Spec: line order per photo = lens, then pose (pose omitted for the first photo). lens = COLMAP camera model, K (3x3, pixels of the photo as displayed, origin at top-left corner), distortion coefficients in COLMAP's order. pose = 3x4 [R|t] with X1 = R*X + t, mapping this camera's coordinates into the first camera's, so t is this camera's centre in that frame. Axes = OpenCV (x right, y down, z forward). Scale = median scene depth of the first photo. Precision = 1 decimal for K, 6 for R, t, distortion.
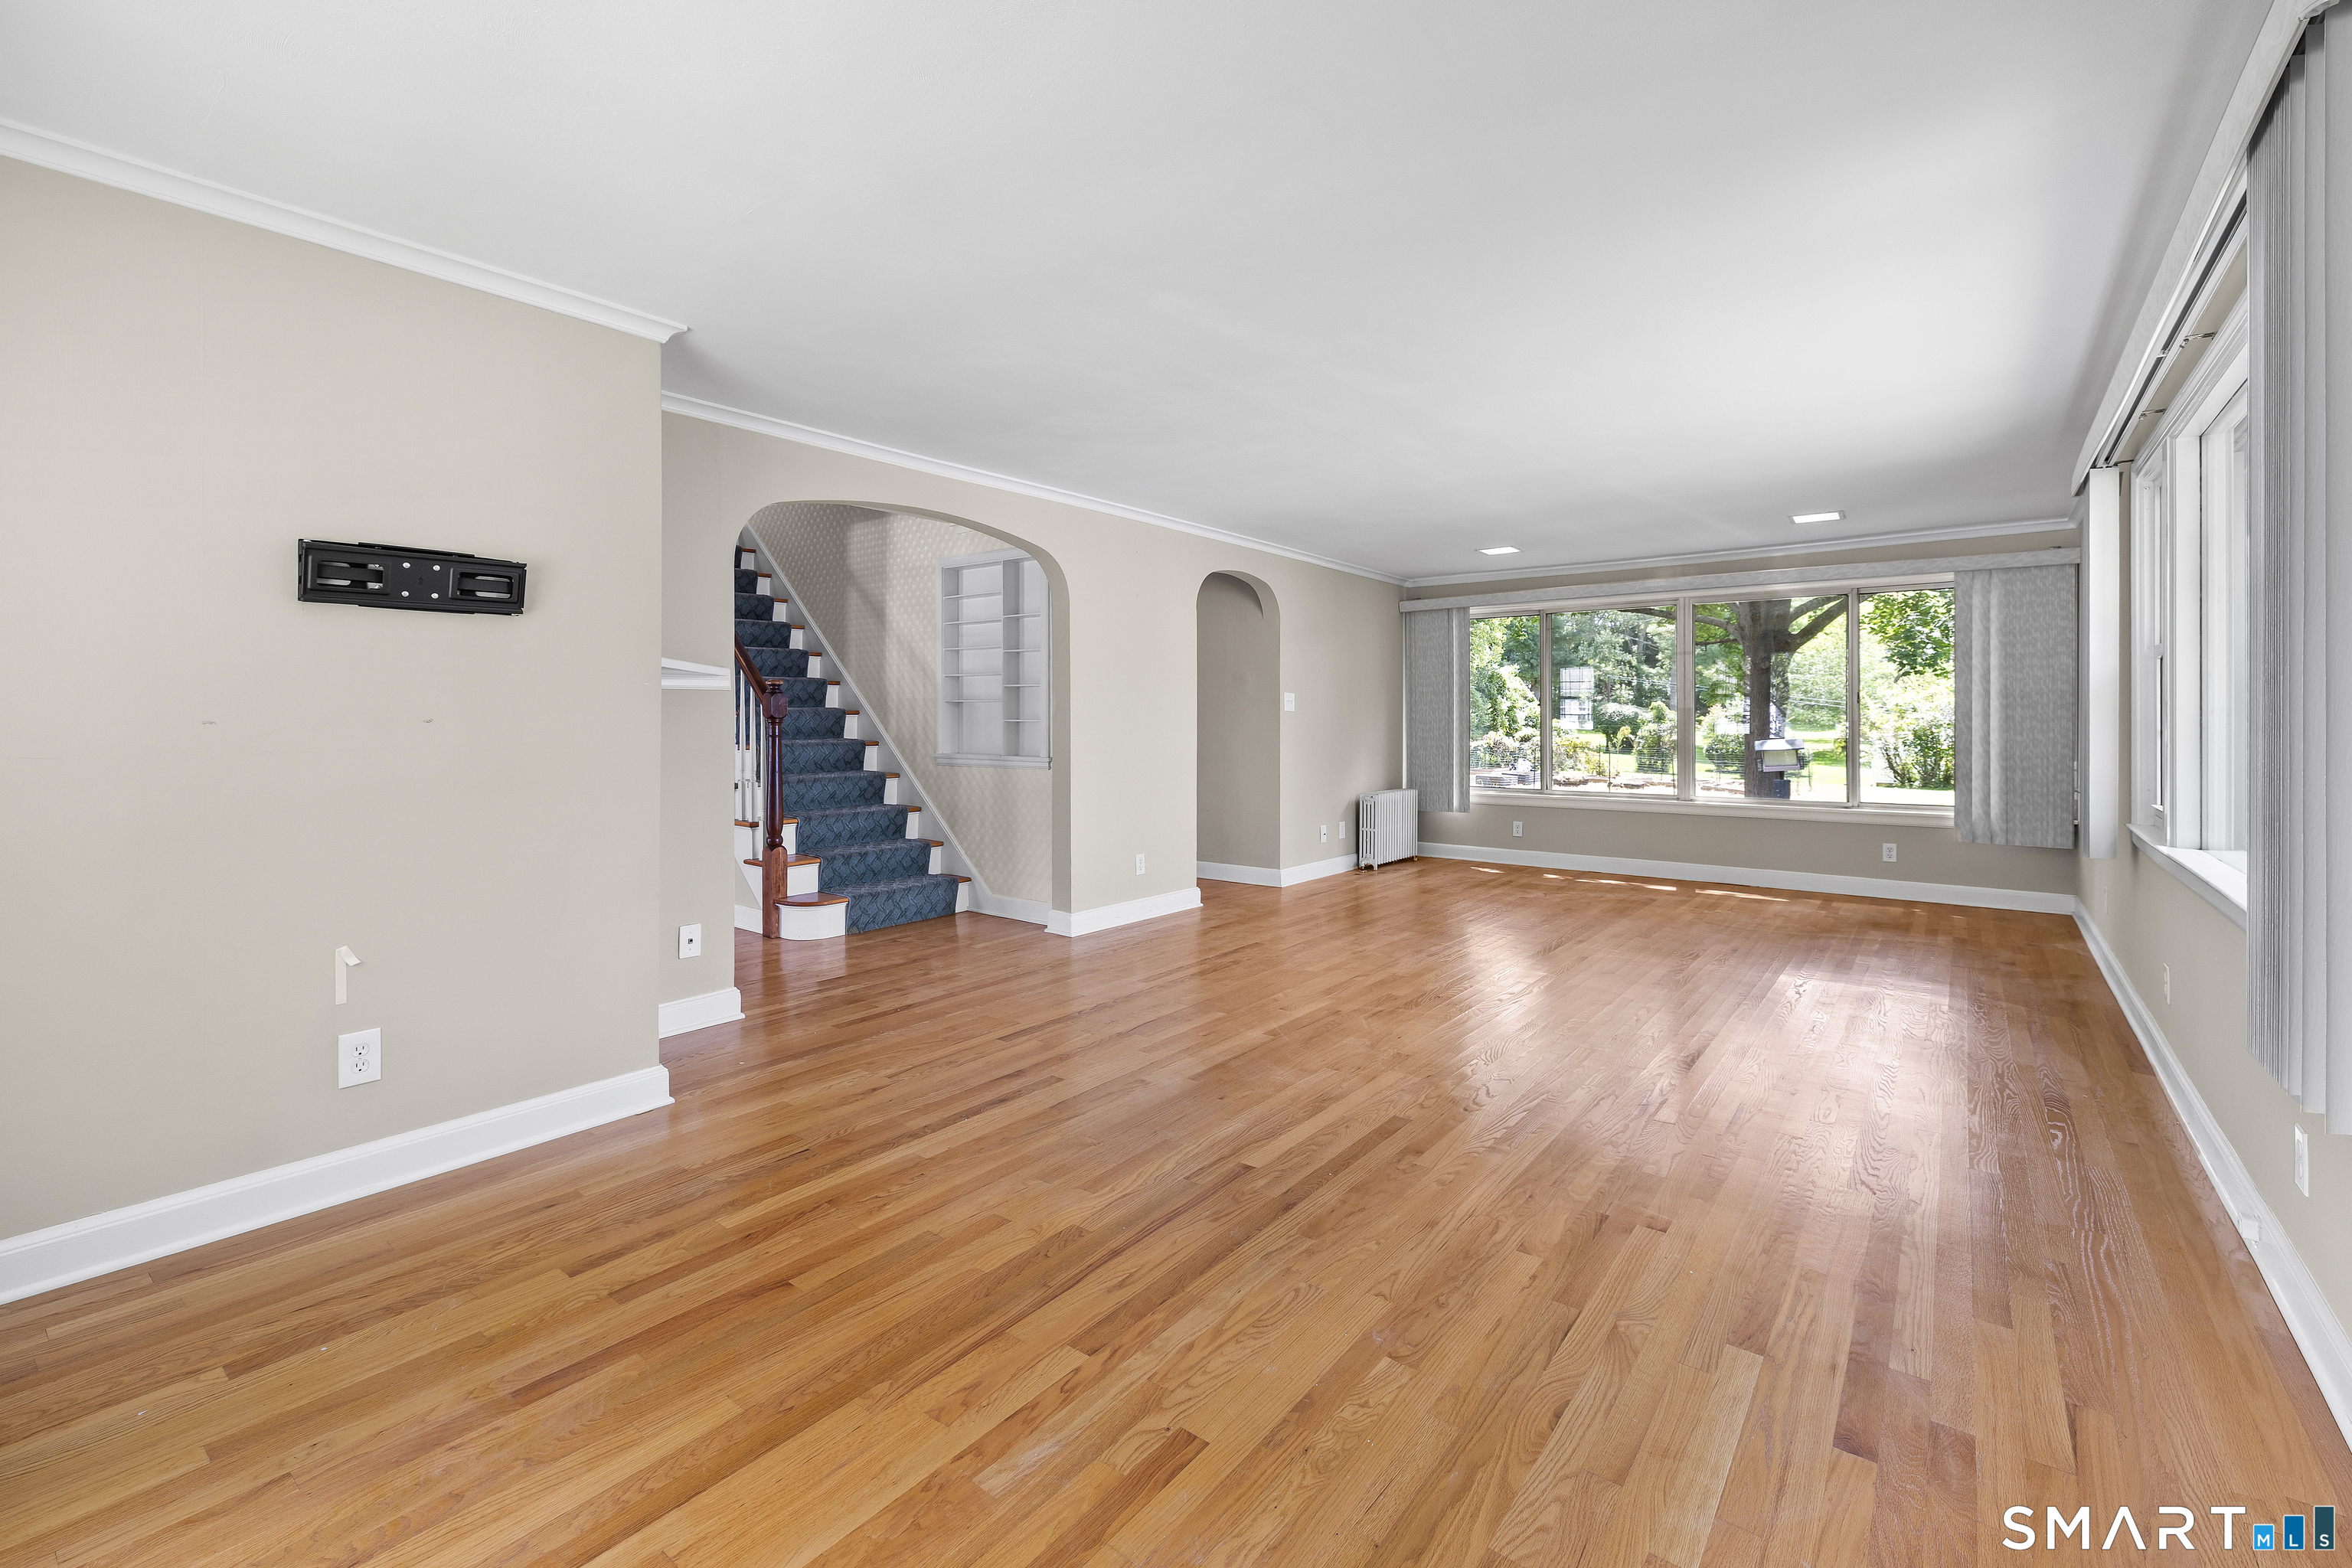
lens RADIAL K [[1009.3, 0, 1165.1], [0, 1009.3, 738.8], [0, 0, 1]] dist [0.001912, 0.000174]
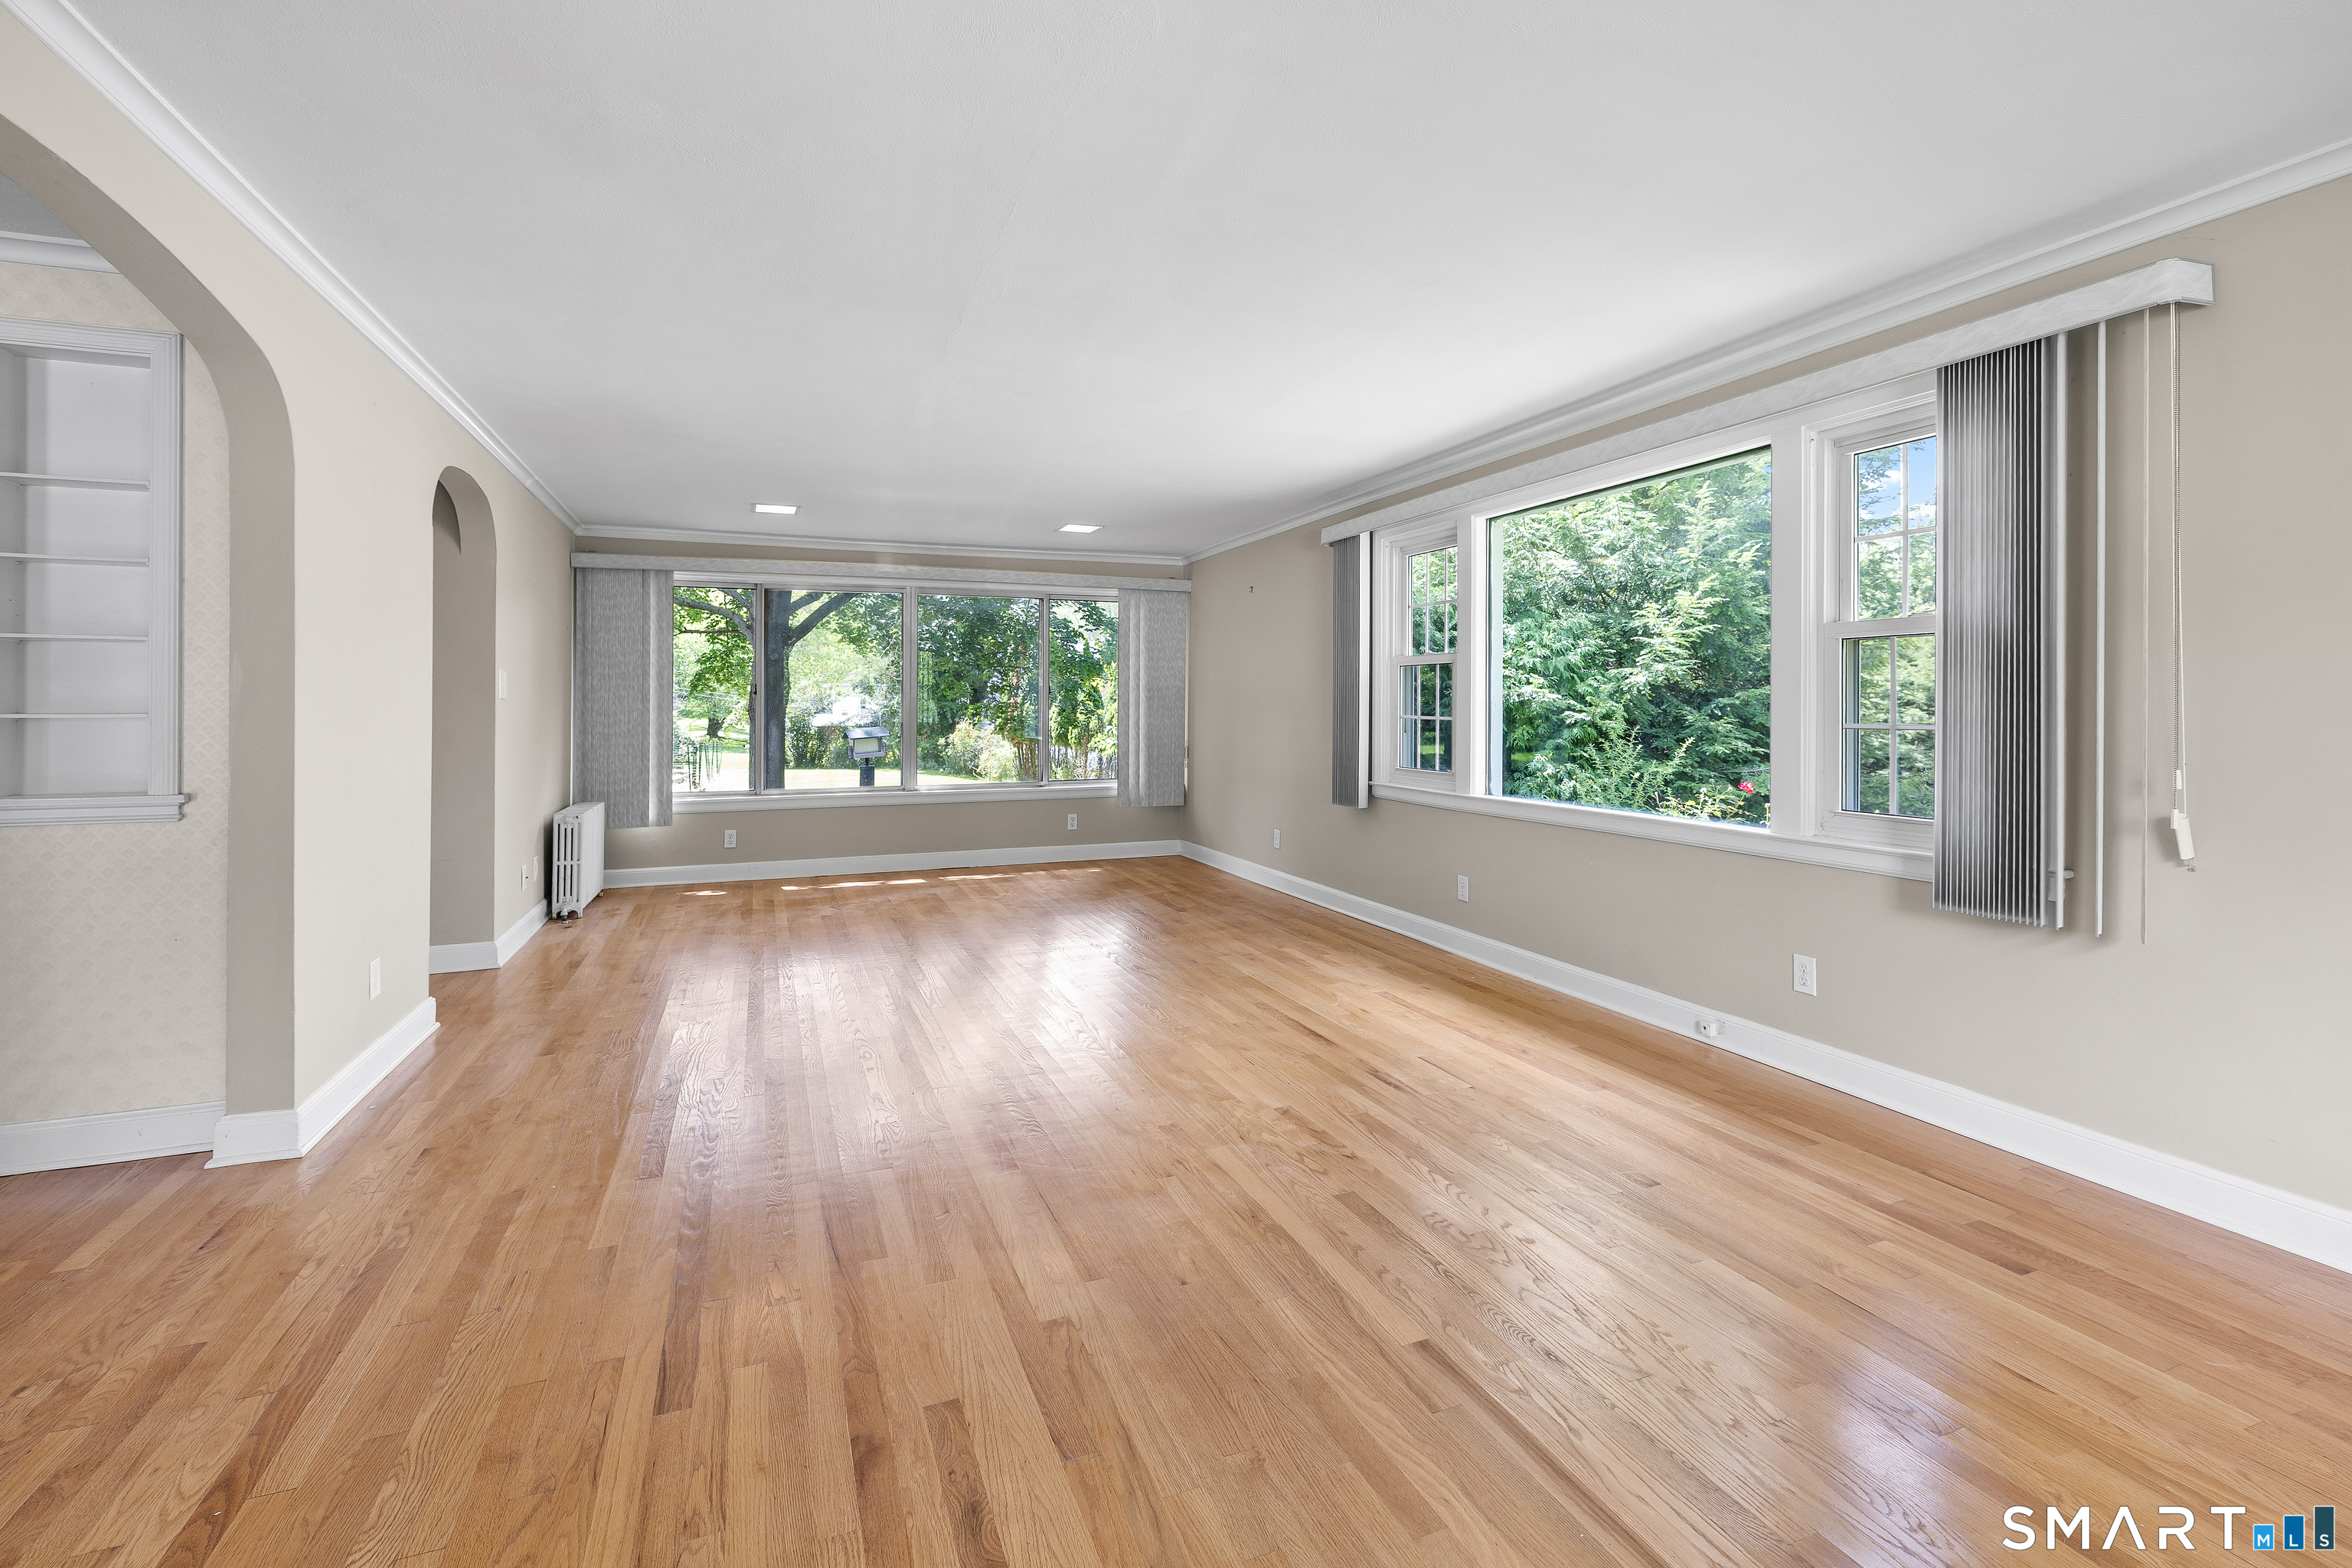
lens RADIAL K [[1009.3, 0, 1163.5], [0, 1009.3, 711.0], [0, 0, 1]] dist [0.001912, 0.000174]
pose [[0.509116, -0.004745, 0.860685, -0.264787], [0.019404, 0.999794, -0.005966, -0.007828], [-0.860479, 0.019738, 0.509103, 0.339135]]
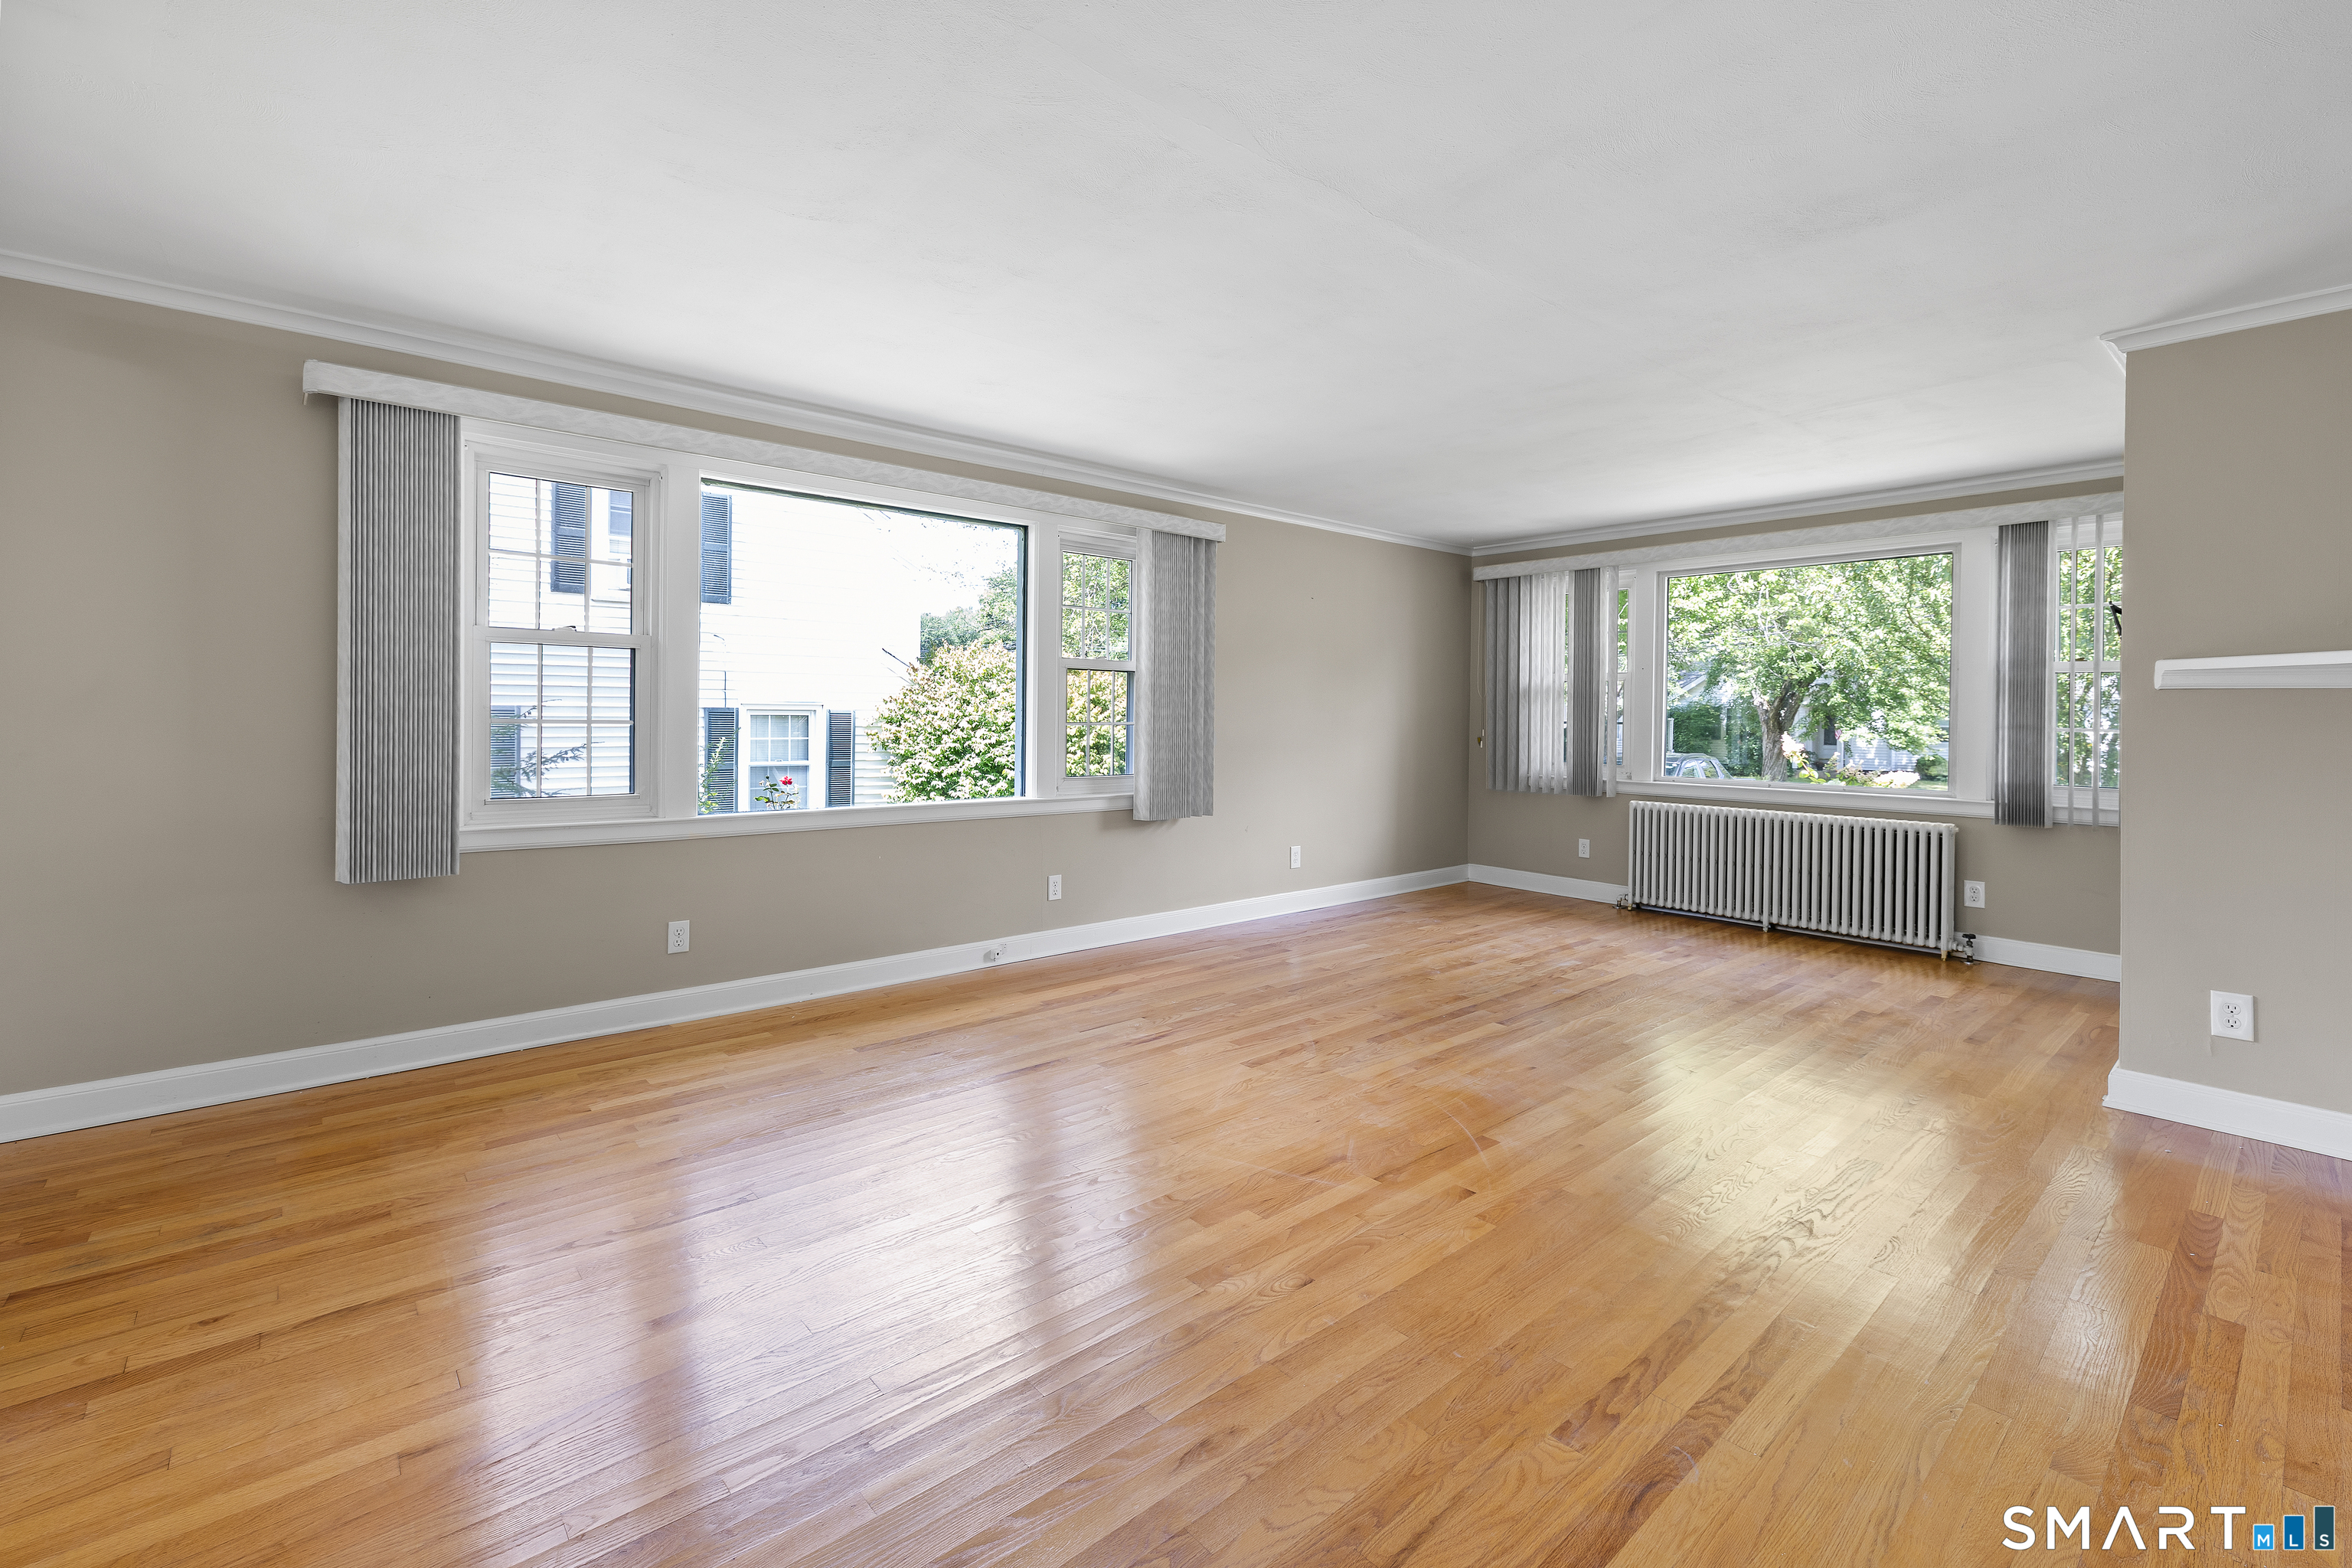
lens RADIAL K [[1009.3, 0, 1148.5], [0, 1009.3, 728.5], [0, 0, 1]] dist [0.001912, 0.000174]
pose [[-0.976386, -0.013971, 0.215583, 0.117389], [-0.005757, 0.999235, 0.038682, -0.024402], [-0.215959, 0.036527, -0.975719, 1.086510]]
